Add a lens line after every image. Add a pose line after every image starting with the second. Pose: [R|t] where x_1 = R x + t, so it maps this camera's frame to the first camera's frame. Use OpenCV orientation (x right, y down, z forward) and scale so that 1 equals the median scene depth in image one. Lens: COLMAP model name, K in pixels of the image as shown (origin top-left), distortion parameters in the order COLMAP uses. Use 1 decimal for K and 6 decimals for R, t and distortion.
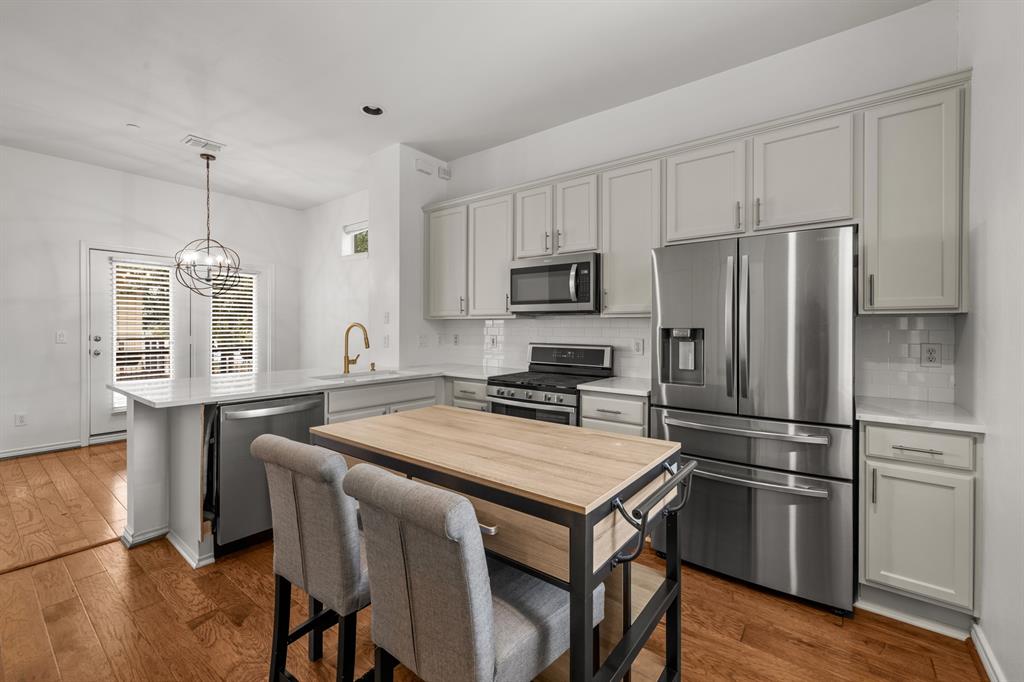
lens RADIAL K [[434.6, 0, 505.6], [0, 434.6, 329.8], [0, 0, 1]] dist [0.004582, -0.001017]
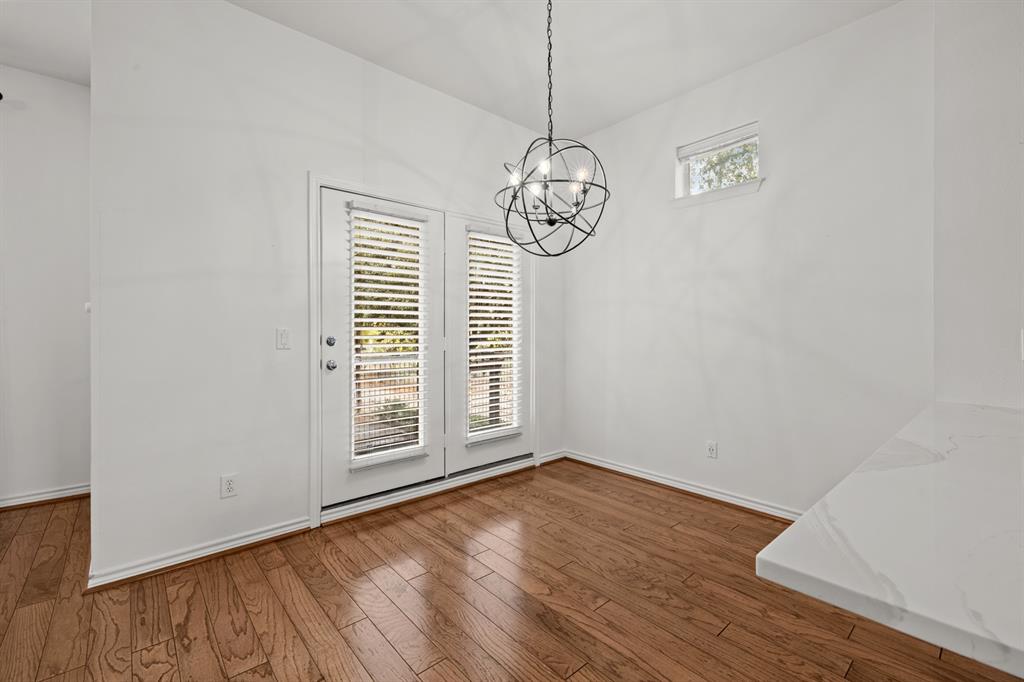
lens RADIAL K [[434.6, 0, 500.4], [0, 434.6, 334.2], [0, 0, 1]] dist [0.004582, -0.001017]
pose [[0.982593, -0.006144, -0.185670, -0.790936], [0.005706, 0.999980, -0.002894, 0.017664], [0.185684, 0.001784, 0.982608, 0.614721]]
